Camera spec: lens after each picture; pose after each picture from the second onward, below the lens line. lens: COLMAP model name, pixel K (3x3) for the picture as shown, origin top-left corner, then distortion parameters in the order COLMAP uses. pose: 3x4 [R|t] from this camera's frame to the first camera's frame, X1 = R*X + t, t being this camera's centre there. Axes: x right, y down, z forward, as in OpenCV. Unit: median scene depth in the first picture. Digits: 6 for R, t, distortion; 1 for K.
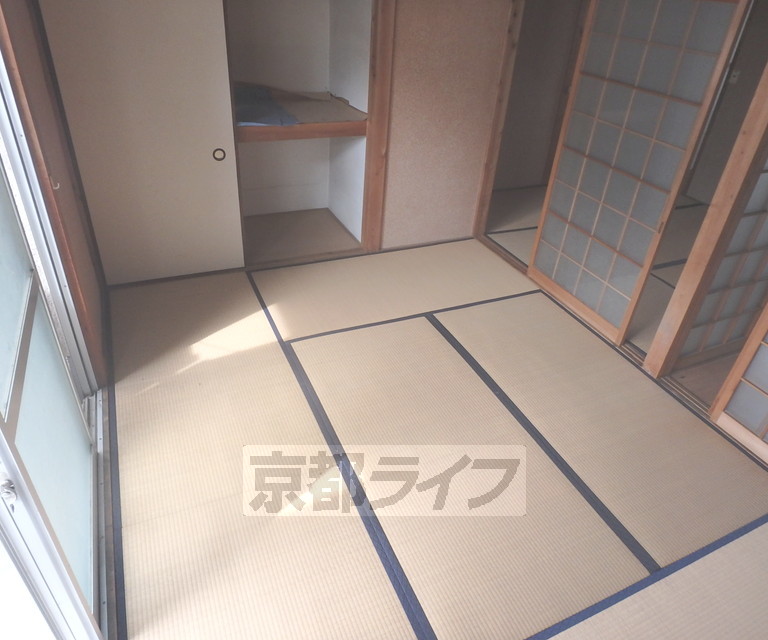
lens RADIAL K [[525.8, 0, 387.7], [0, 525.8, 315.2], [0, 0, 1]] dist [-0.028428, 0.002878]
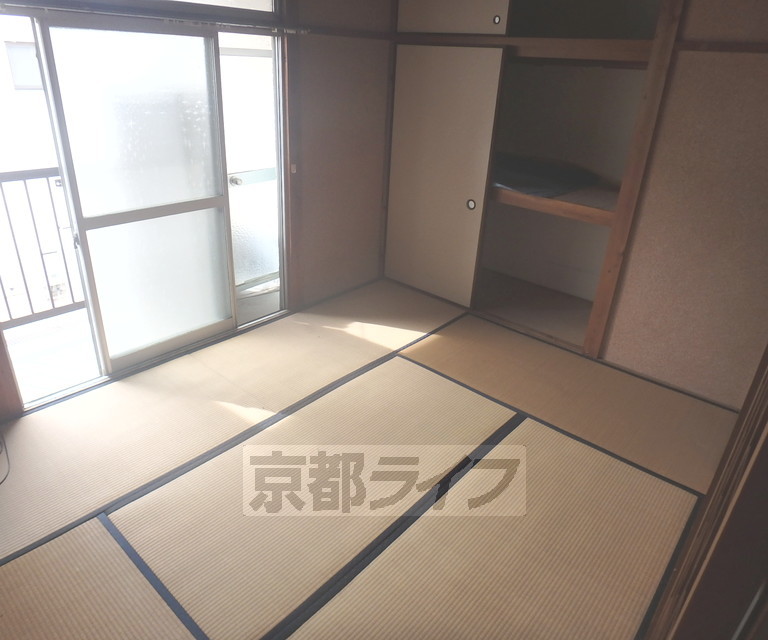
lens RADIAL K [[525.8, 0, 387.7], [0, 525.8, 315.2], [0, 0, 1]] dist [-0.028428, 0.002878]
pose [[0.422319, 0.356013, -0.833608, 0.675890], [-0.516039, 0.850496, 0.101792, -0.118731], [0.745219, 0.387185, 0.542897, 0.314296]]
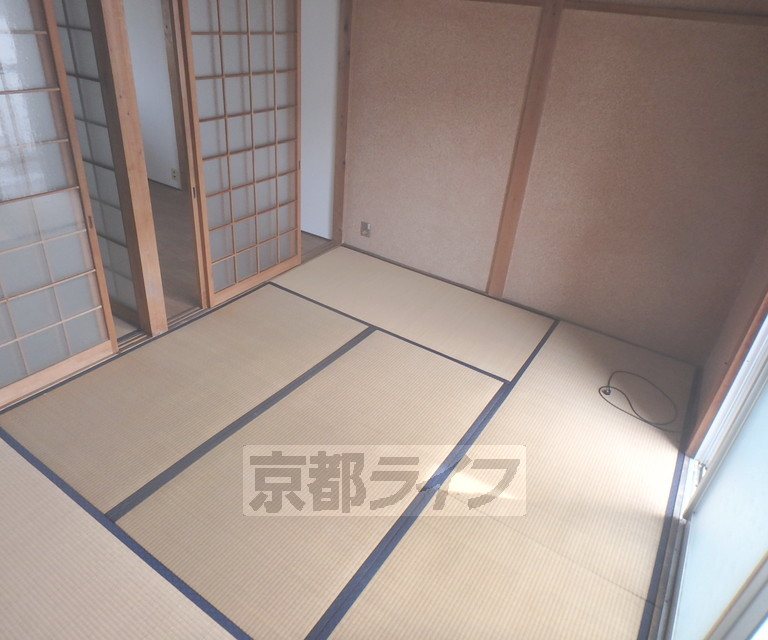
lens RADIAL K [[535.2, 0, 374.6], [0, 535.2, 297.3], [0, 0, 1]] dist [-0.039010, -0.001906]
pose [[-0.522064, -0.499364, 0.691436, -0.402113], [0.373319, 0.595112, 0.711670, -0.505845], [-0.766865, 0.629664, -0.124265, 0.726618]]
